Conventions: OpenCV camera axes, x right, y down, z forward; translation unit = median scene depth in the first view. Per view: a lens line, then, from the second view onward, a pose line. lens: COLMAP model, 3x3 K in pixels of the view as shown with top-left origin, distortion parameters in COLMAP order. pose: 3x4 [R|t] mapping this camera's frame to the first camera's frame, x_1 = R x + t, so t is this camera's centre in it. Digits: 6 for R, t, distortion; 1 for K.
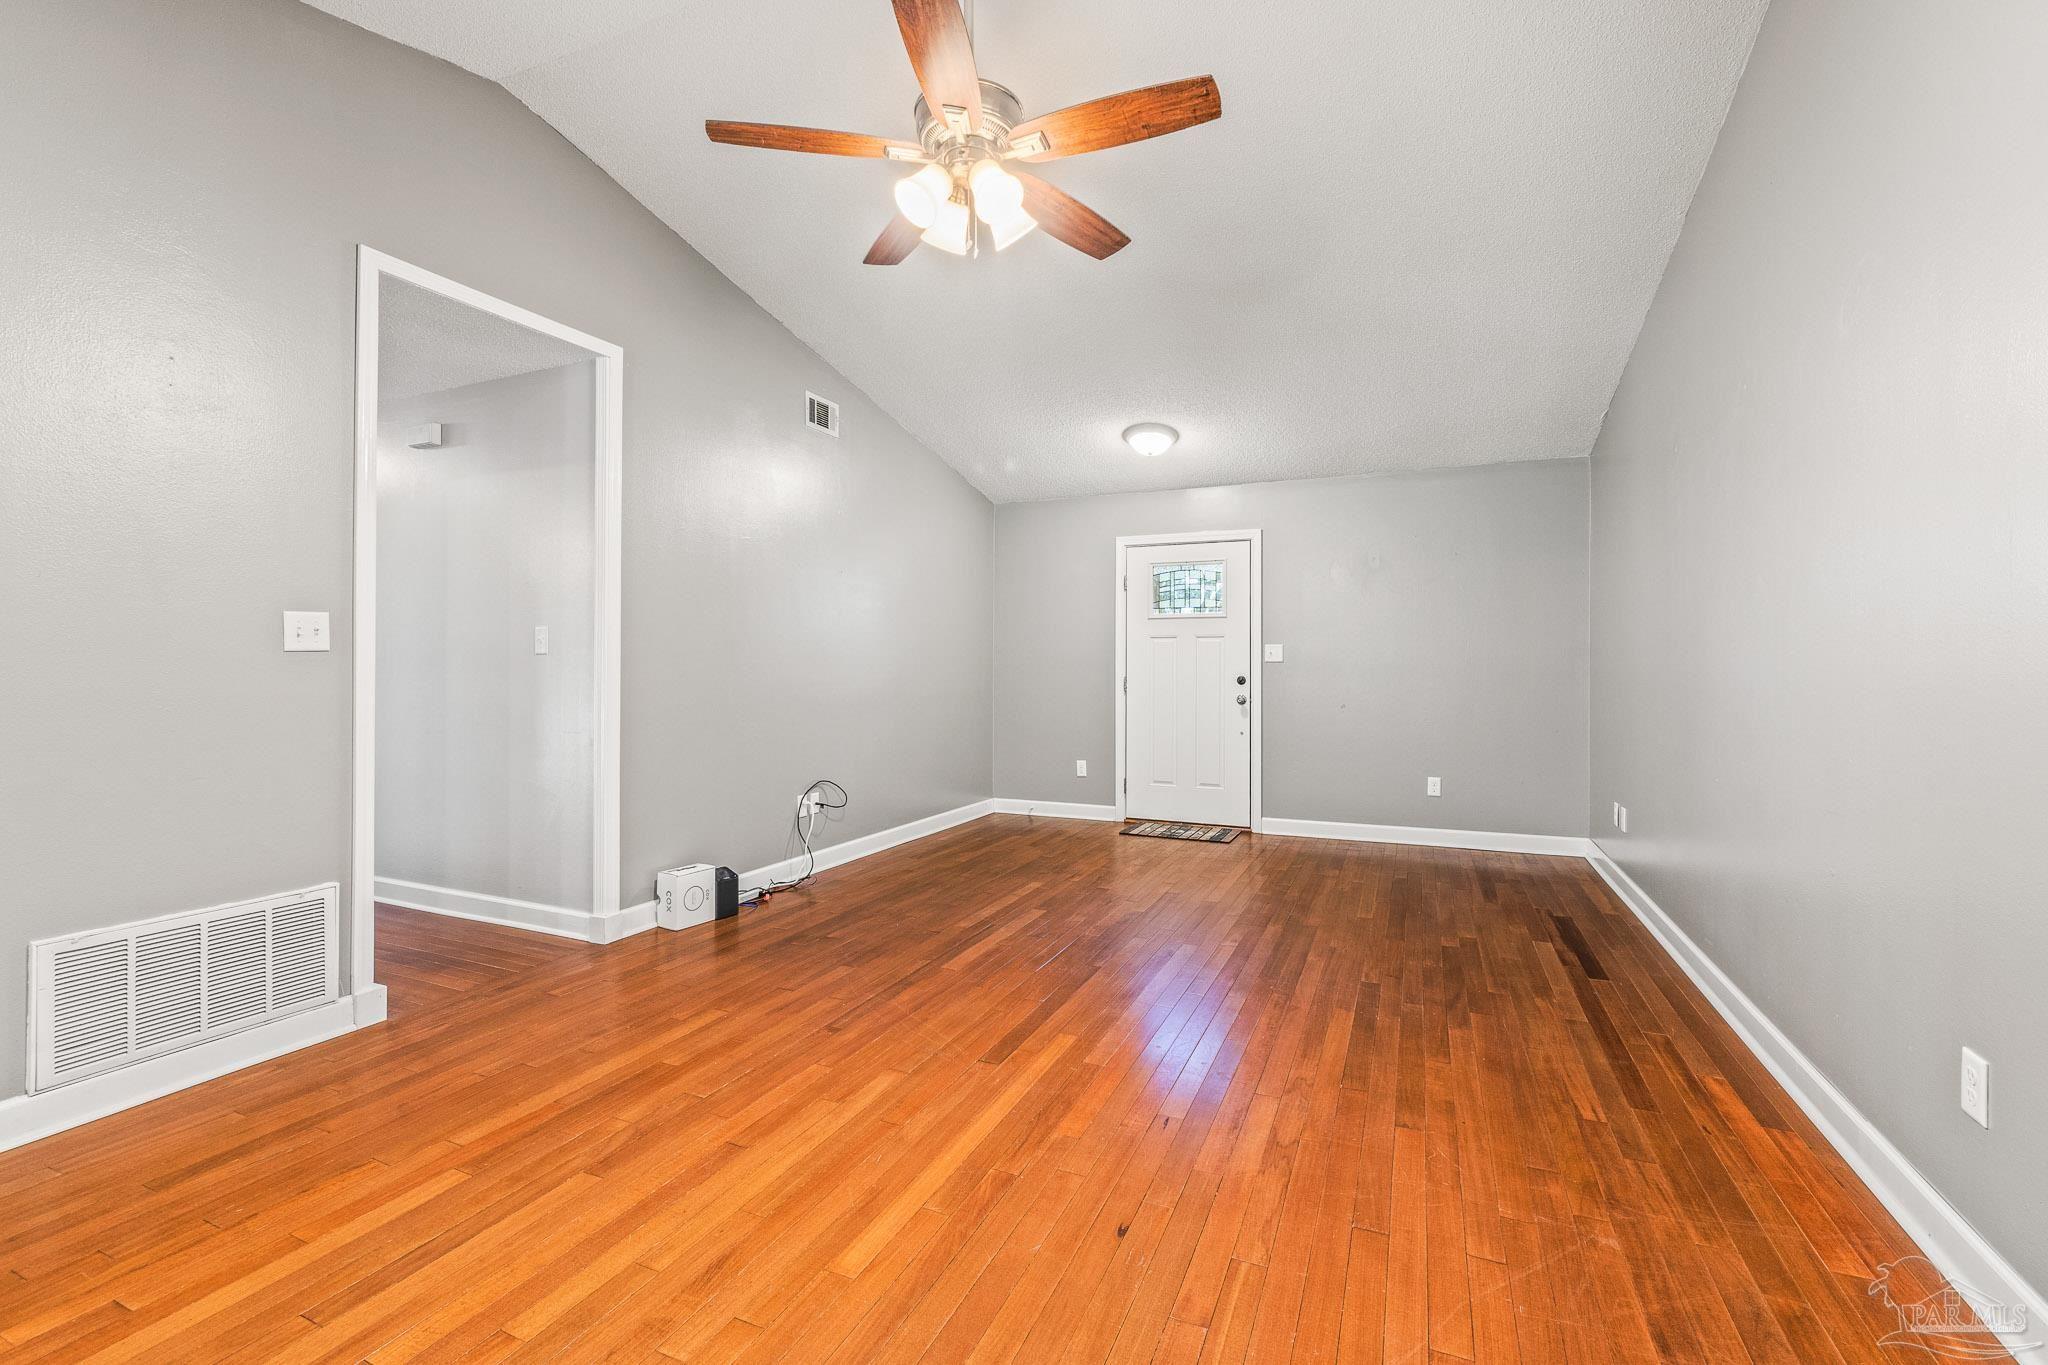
lens RADIAL K [[869.6, 0, 1028.6], [0, 869.6, 671.2], [0, 0, 1]] dist [-0.006485, -0.000810]
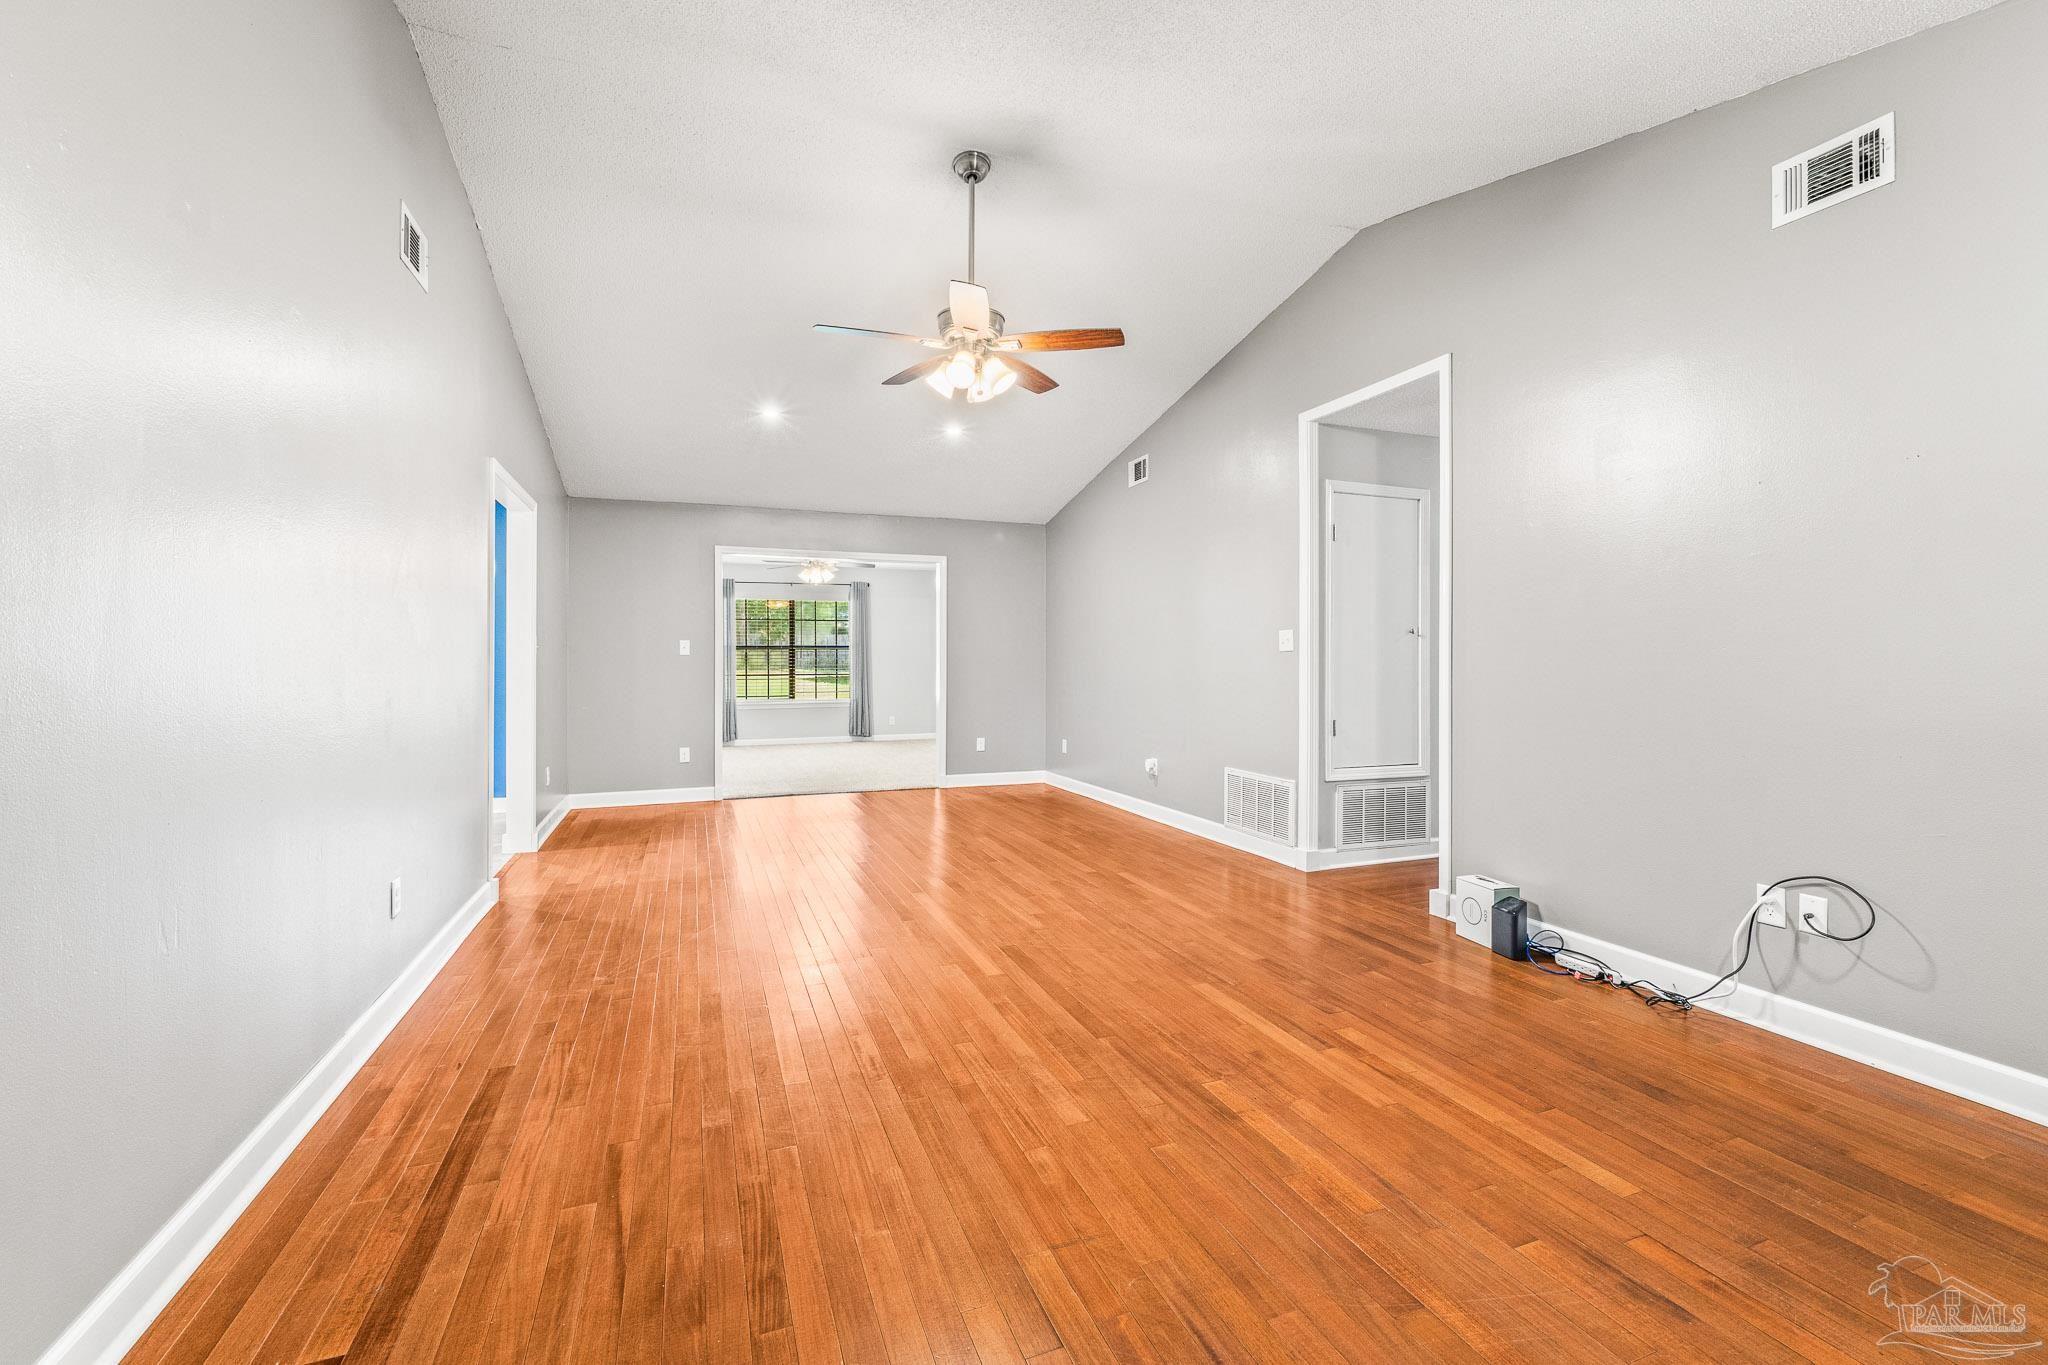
lens RADIAL K [[869.6, 0, 1031.4], [0, 869.6, 672.0], [0, 0, 1]] dist [-0.006485, -0.000810]
pose [[-0.701745, 0.009907, -0.712359, 0.860520], [-0.003419, 0.999845, 0.017274, -0.009263], [0.712420, 0.014557, -0.701602, 1.887654]]
